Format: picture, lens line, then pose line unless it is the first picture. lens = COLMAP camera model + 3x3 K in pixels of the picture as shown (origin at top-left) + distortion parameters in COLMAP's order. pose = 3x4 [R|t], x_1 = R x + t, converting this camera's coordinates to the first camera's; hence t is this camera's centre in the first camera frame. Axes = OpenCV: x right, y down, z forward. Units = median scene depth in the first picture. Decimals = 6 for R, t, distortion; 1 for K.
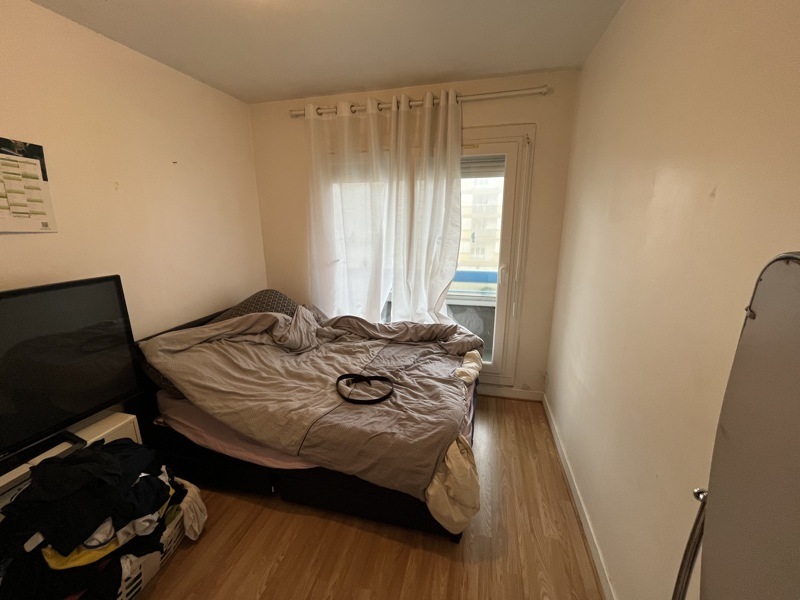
lens RADIAL K [[326.6, 0, 399.7], [0, 326.6, 299.2], [0, 0, 1]] dist [-0.000653, -0.000177]
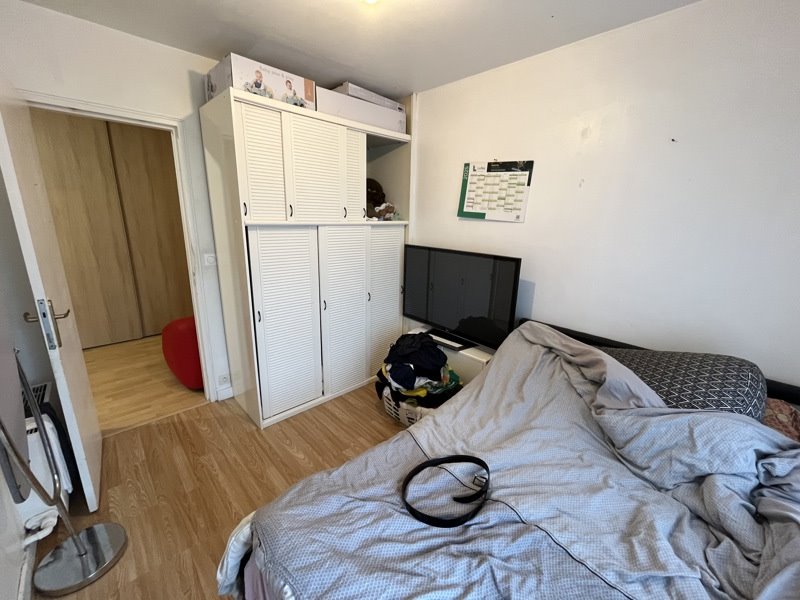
lens RADIAL K [[326.6, 0, 398.5], [0, 326.6, 302.4], [0, 0, 1]] dist [-0.000653, -0.000177]
pose [[-0.547101, 0.201730, -0.812395, 0.471725], [-0.230172, 0.896858, 0.377711, -0.315742], [0.804799, 0.393637, -0.444239, 1.375537]]
